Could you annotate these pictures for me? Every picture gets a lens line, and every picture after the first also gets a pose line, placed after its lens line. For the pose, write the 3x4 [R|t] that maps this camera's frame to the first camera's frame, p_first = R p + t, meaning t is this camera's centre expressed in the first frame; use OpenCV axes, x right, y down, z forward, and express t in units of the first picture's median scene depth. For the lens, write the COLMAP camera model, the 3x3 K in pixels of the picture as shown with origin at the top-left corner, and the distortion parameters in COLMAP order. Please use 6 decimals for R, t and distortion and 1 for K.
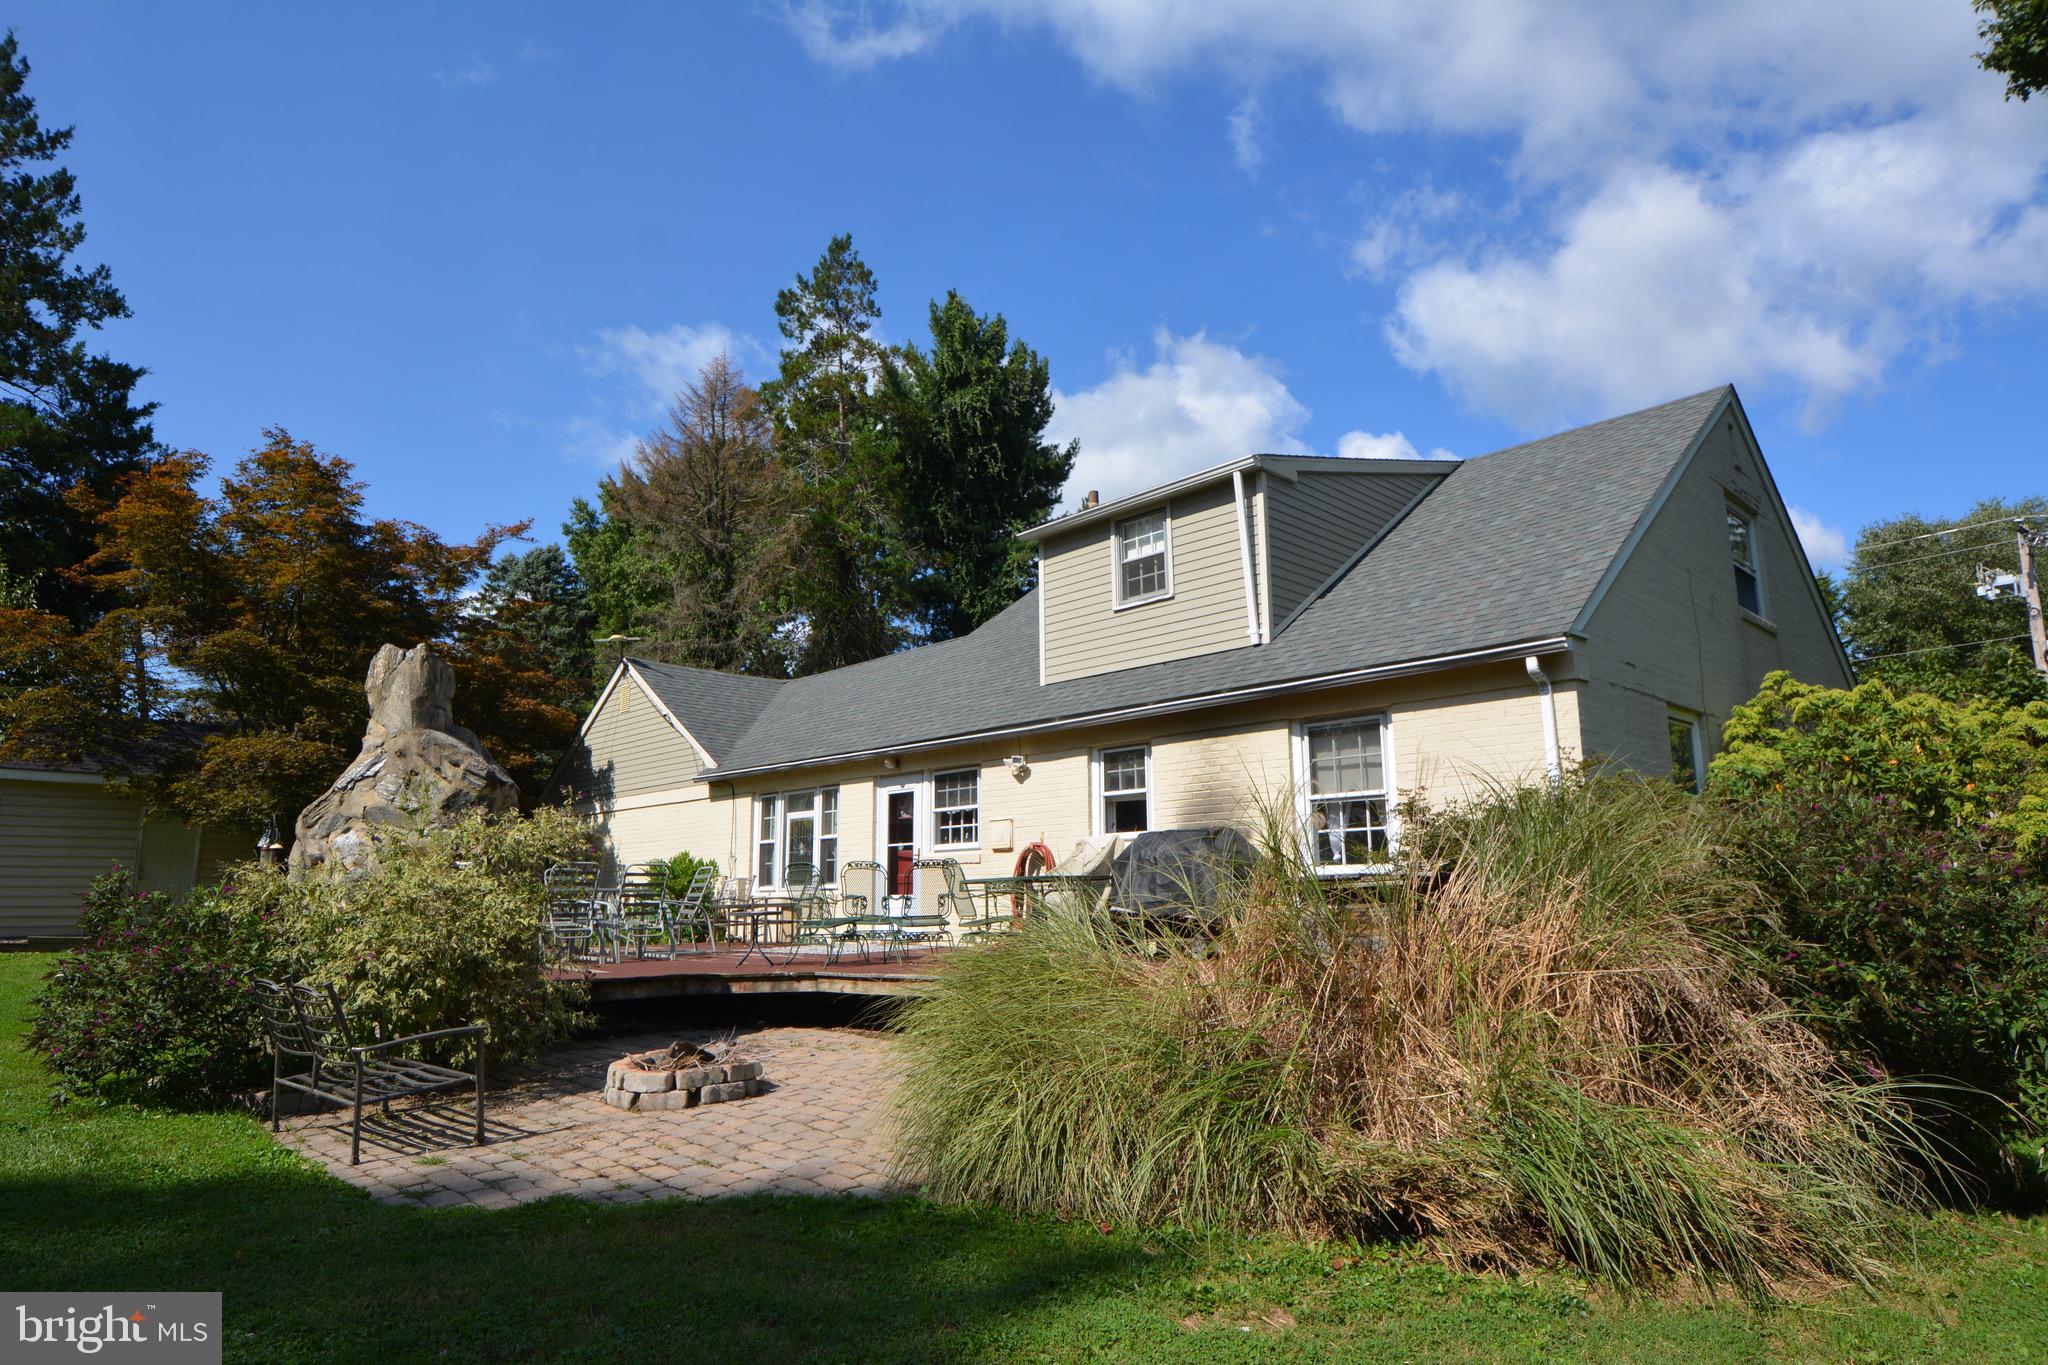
lens RADIAL K [[1112.5, 0, 1024.0], [0, 1112.5, 682.5], [0, 0, 1]] dist [-0.007329, -0.001535]
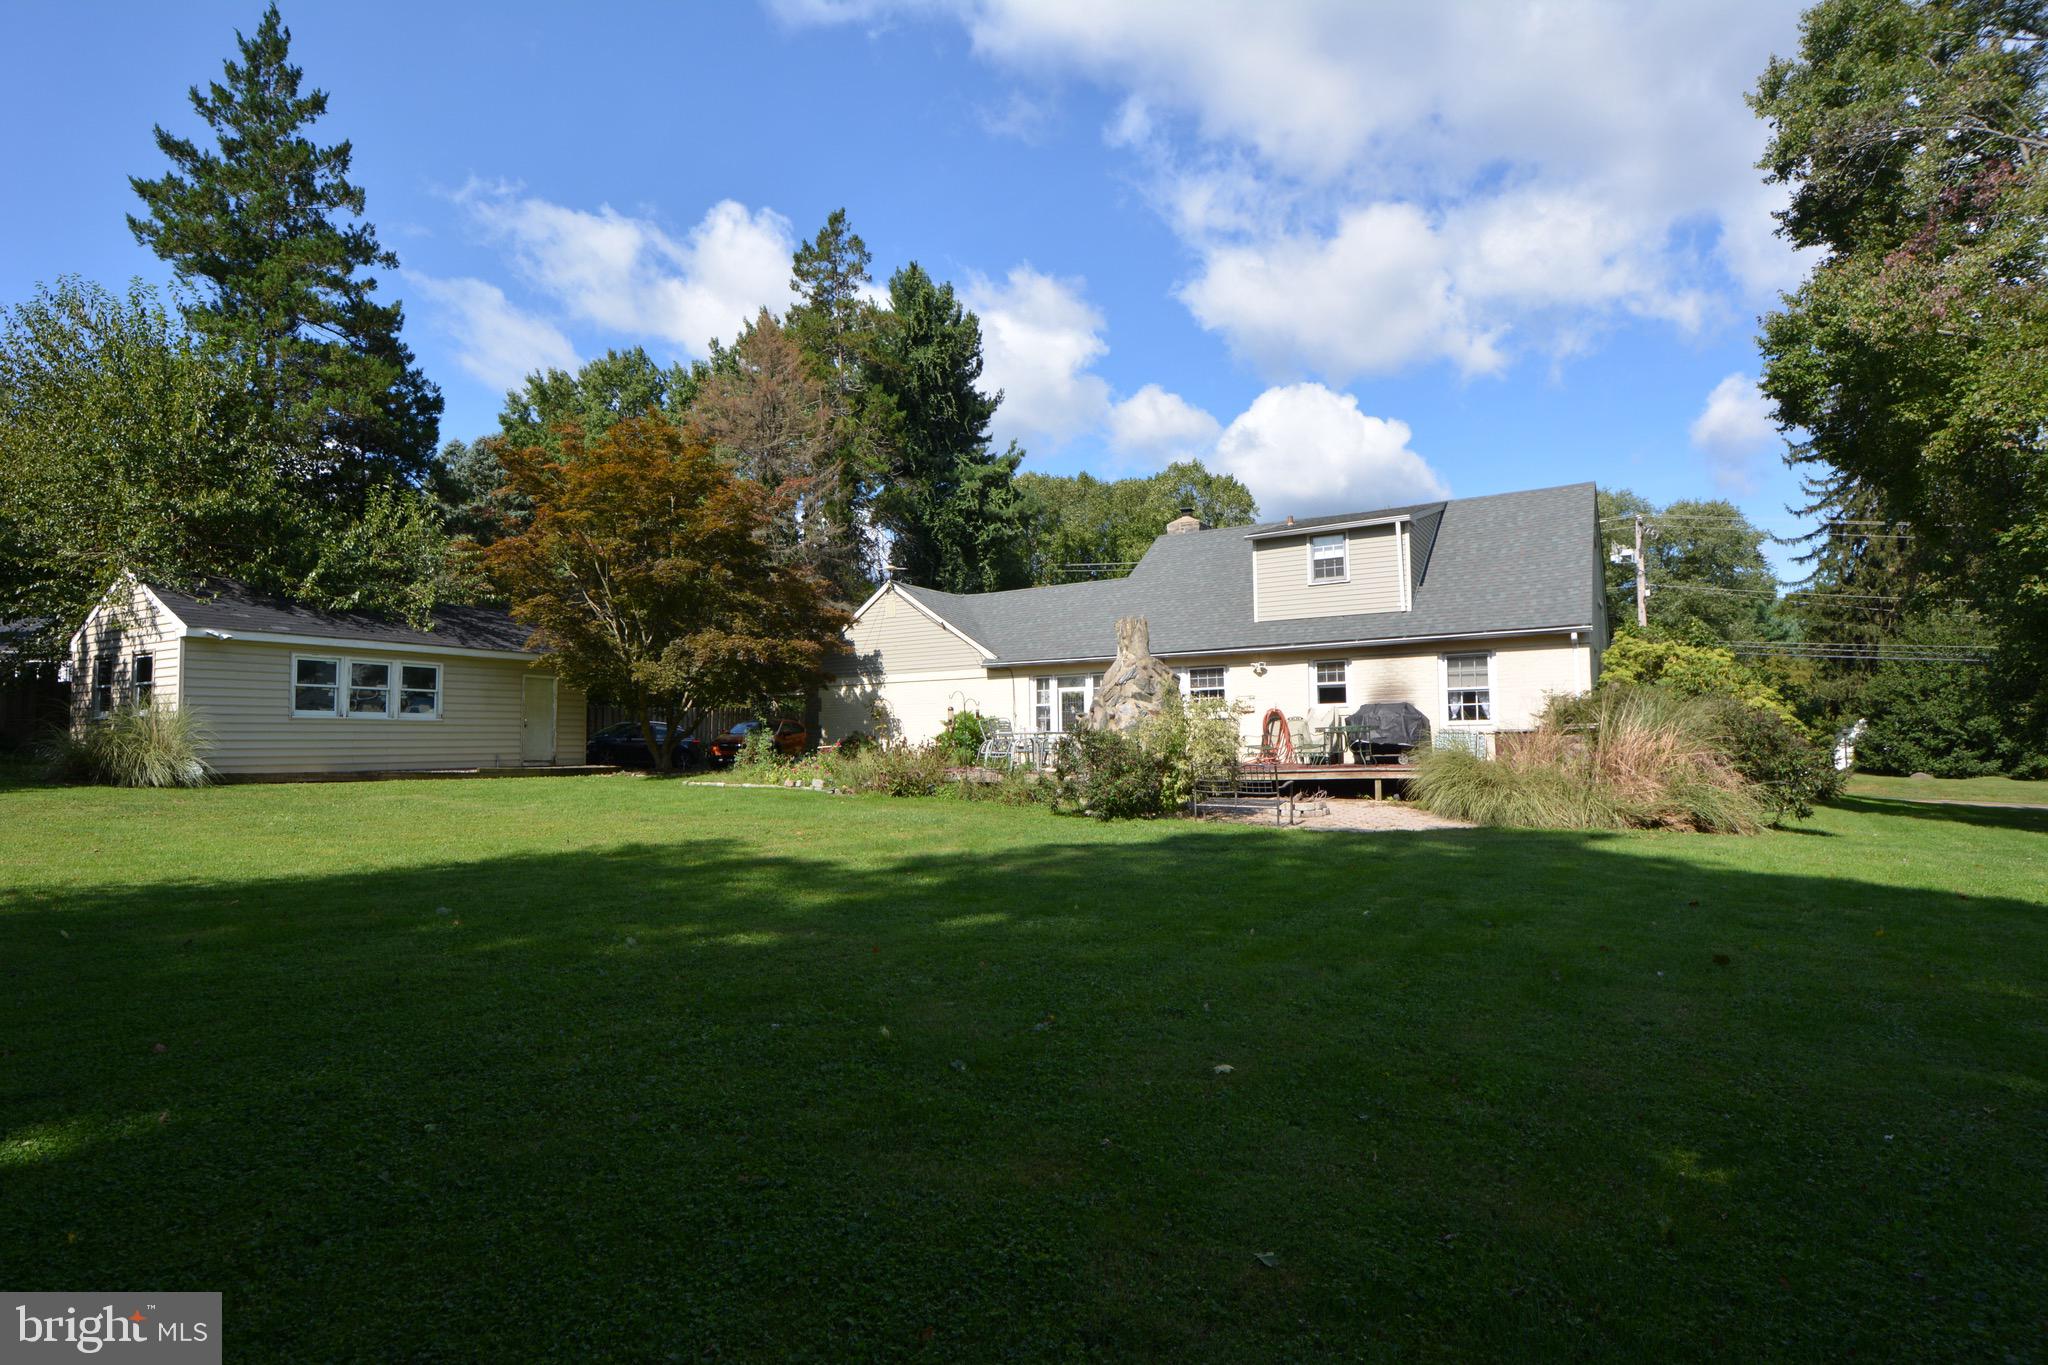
lens RADIAL K [[951.6, 0, 1024.0], [0, 951.6, 682.5], [0, 0, 1]] dist [-0.001852, 0.000096]
pose [[0.971316, 0.011241, 0.237525, -0.632828], [-0.040997, 0.991841, 0.120711, -0.062948], [-0.234230, -0.126986, 0.963852, -0.371374]]
